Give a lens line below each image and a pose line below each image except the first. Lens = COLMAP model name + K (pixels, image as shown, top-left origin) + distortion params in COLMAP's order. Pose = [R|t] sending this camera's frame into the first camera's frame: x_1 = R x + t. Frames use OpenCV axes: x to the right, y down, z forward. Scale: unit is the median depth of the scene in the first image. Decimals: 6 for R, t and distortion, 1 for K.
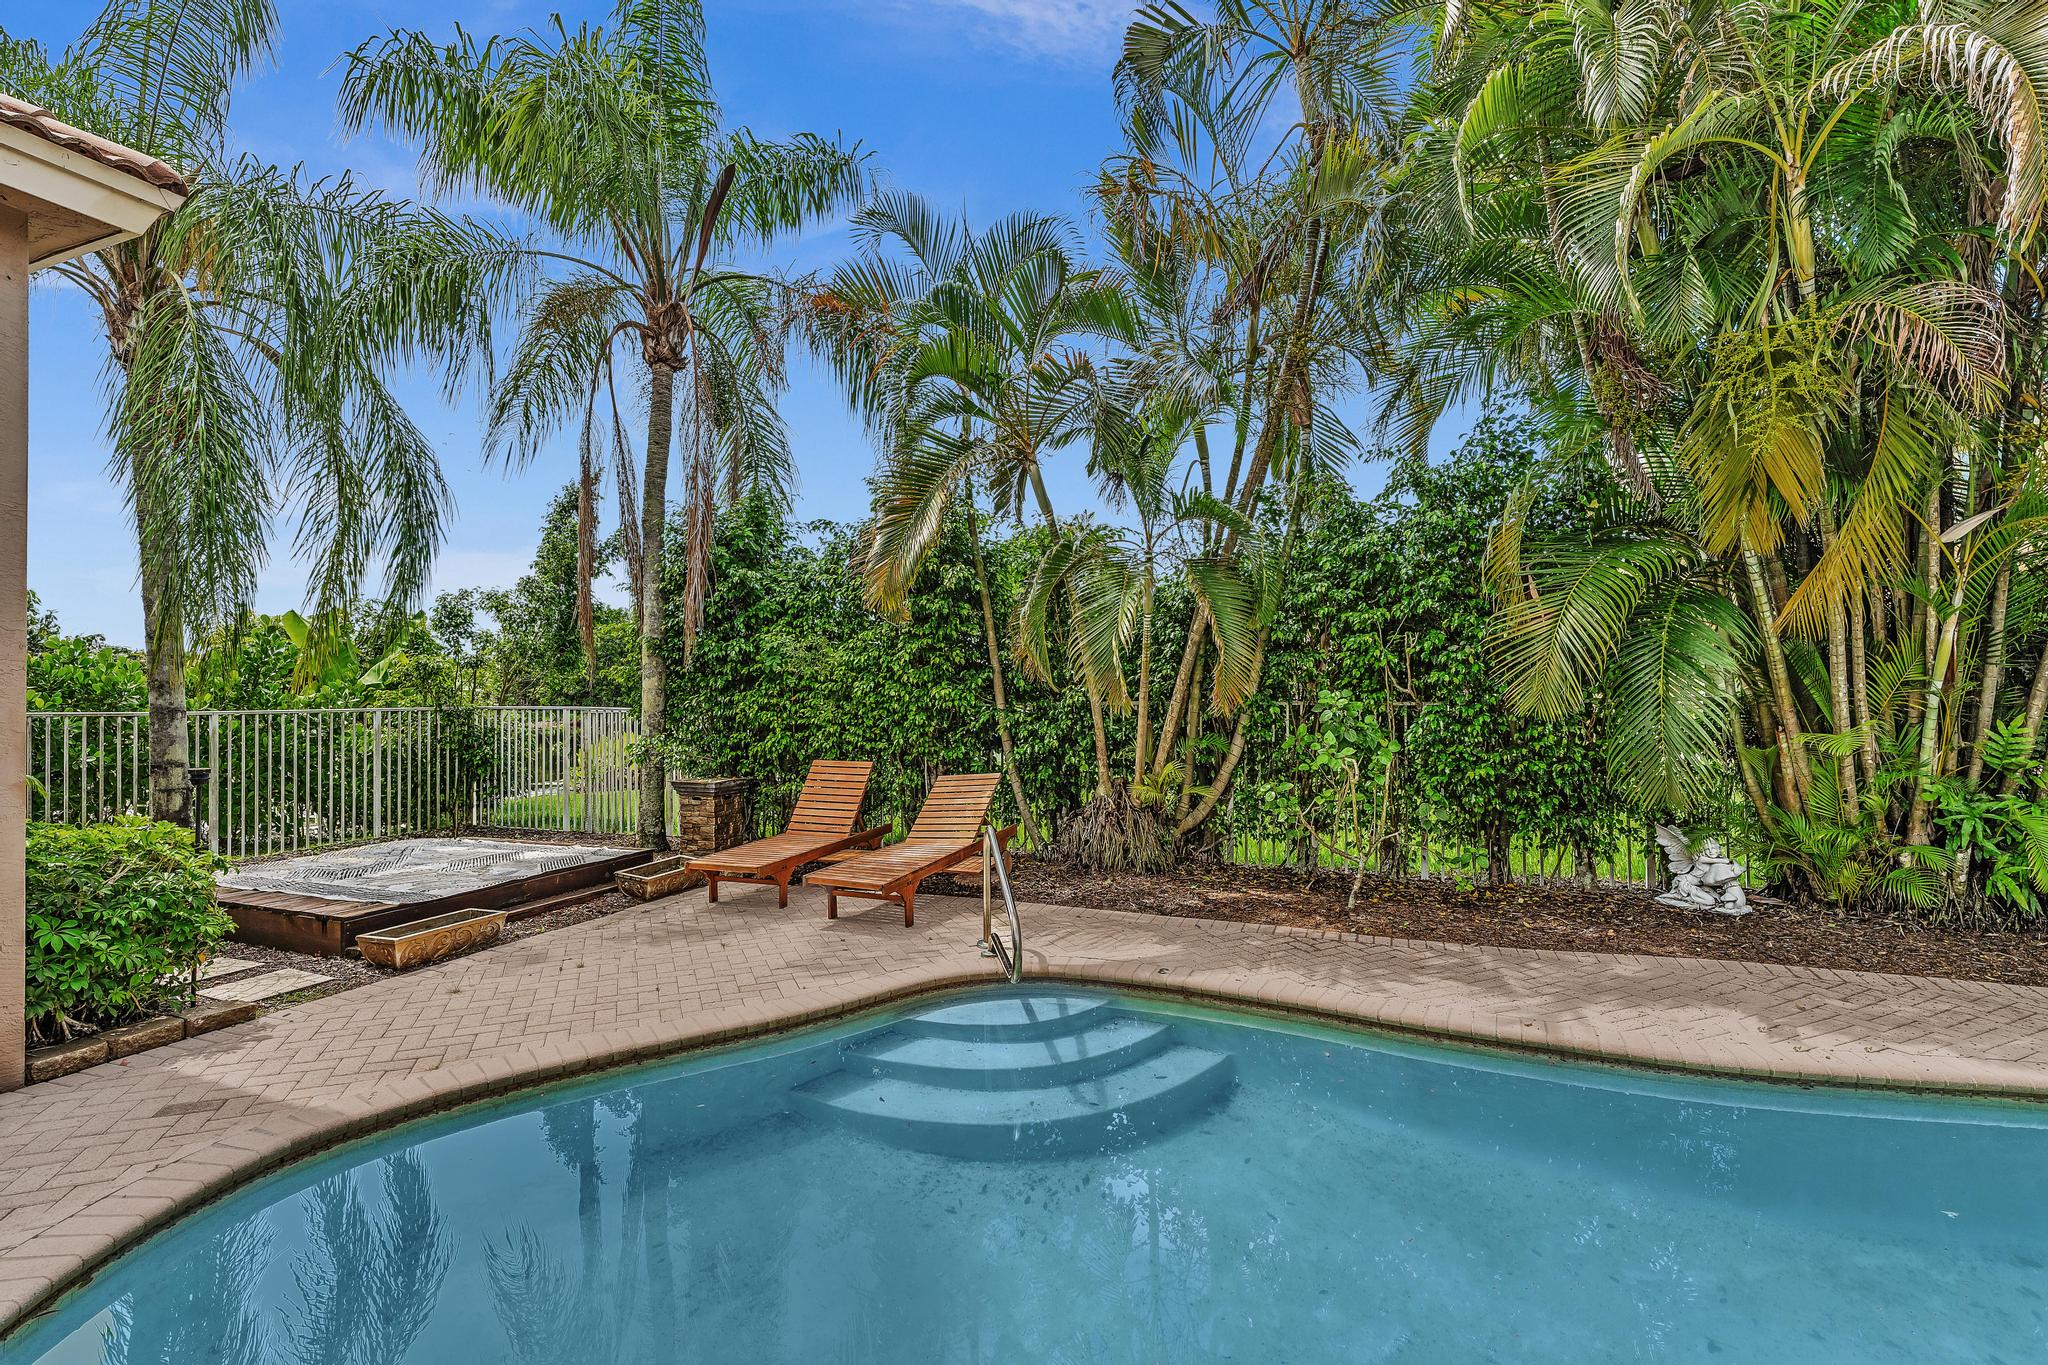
lens RADIAL K [[924.8, 0, 1018.8], [0, 924.8, 686.4], [0, 0, 1]] dist [0.002118, 0.000046]
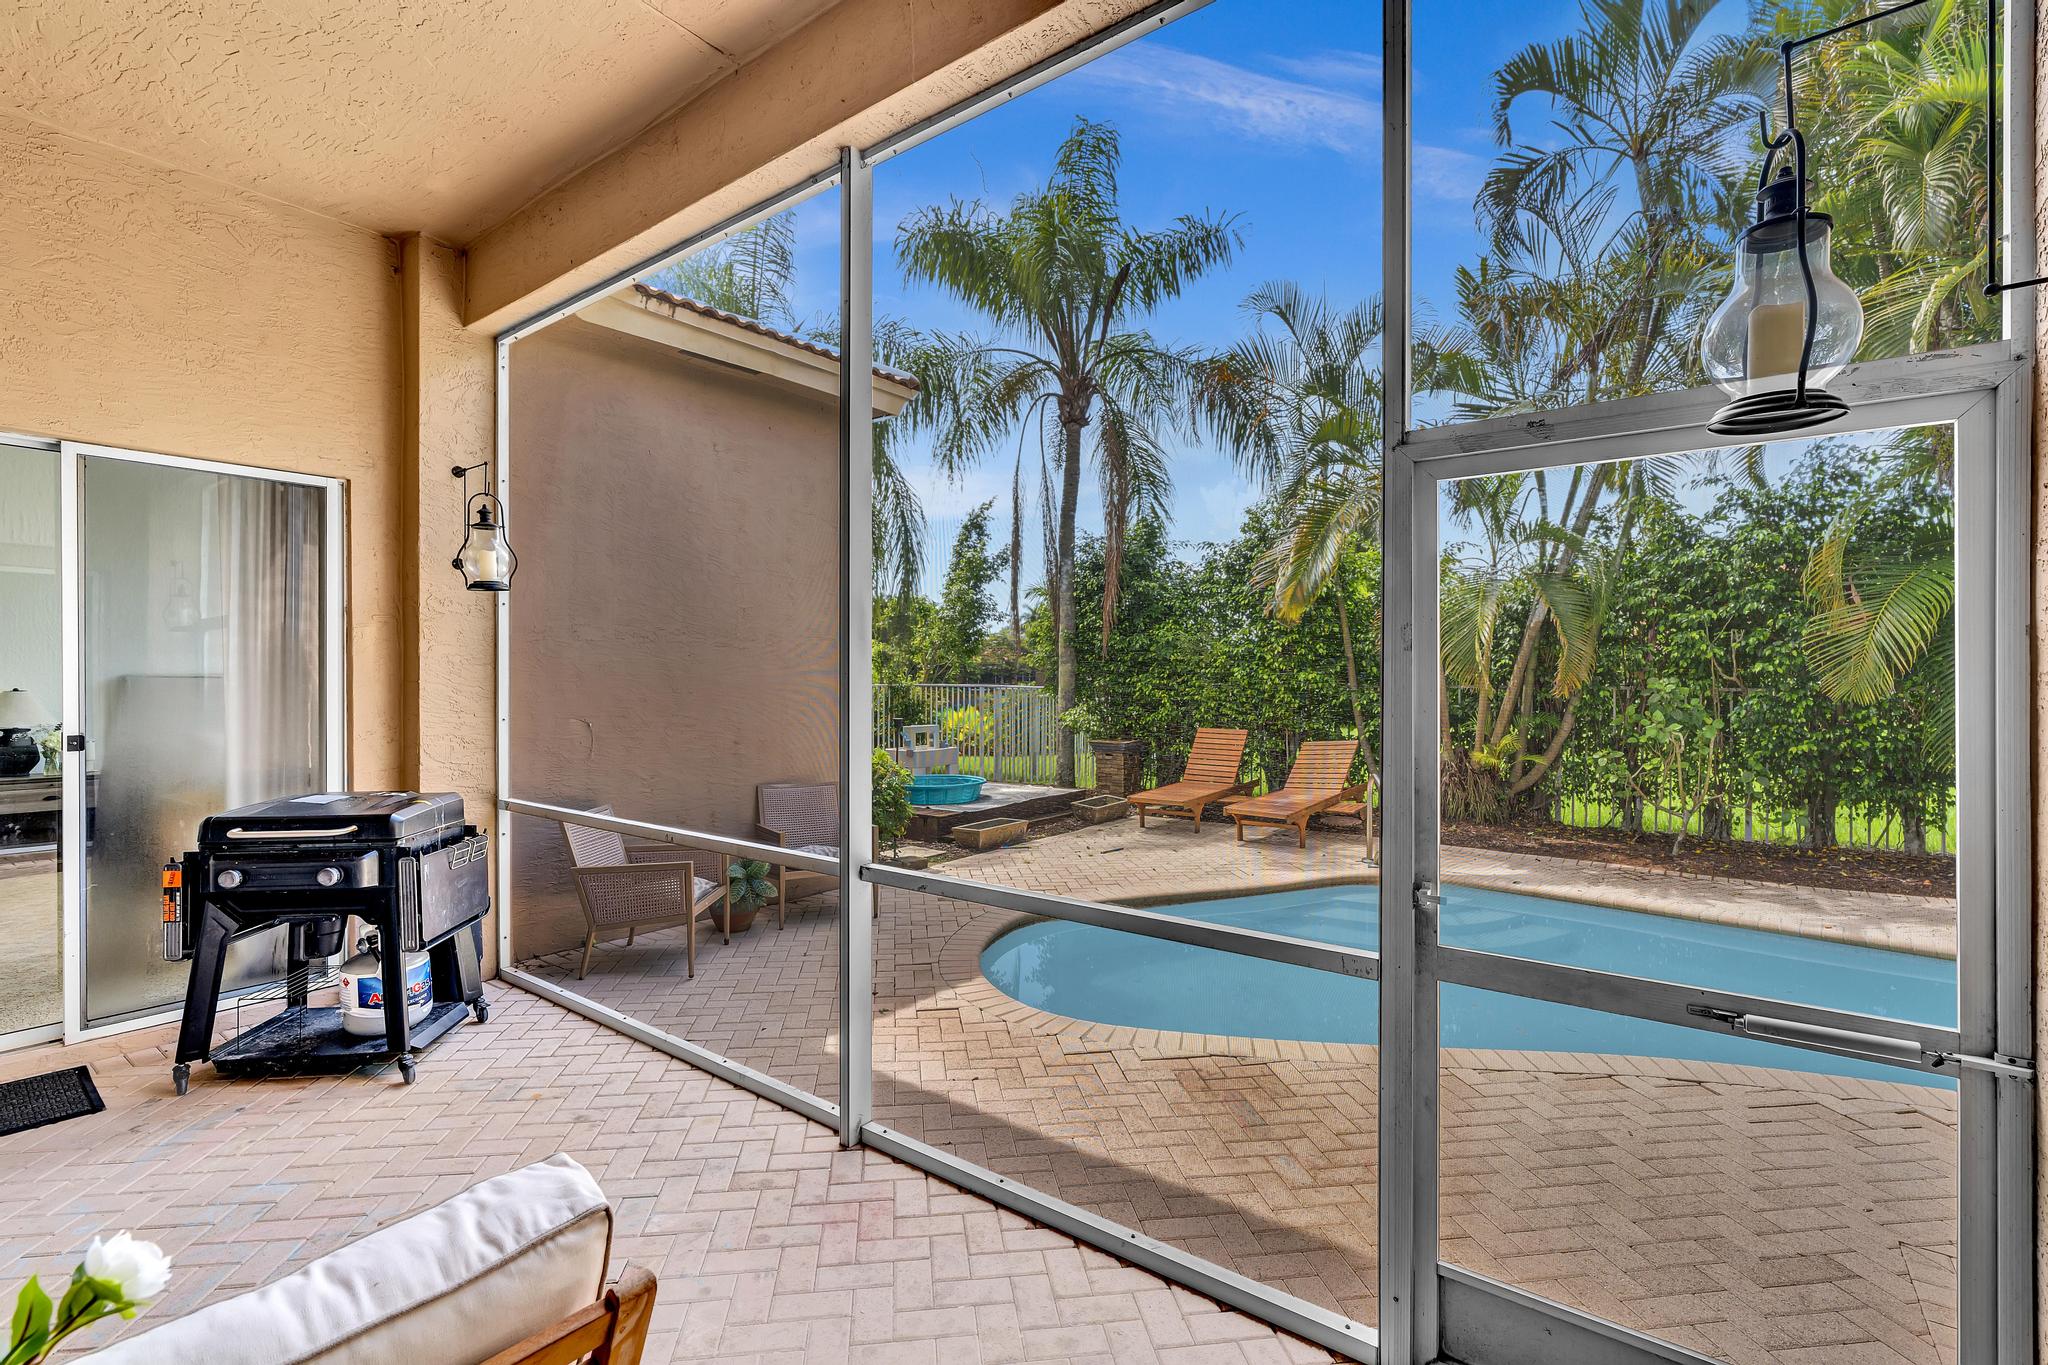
lens RADIAL K [[931.3, 0, 1024.0], [0, 931.3, 682.5], [0, 0, 1]] dist [0.009756, 0.000373]
pose [[0.966103, 0.009931, -0.257966, -0.142312], [-0.005976, 0.999852, 0.016114, -0.004019], [0.258088, -0.014026, 0.966020, -0.379281]]
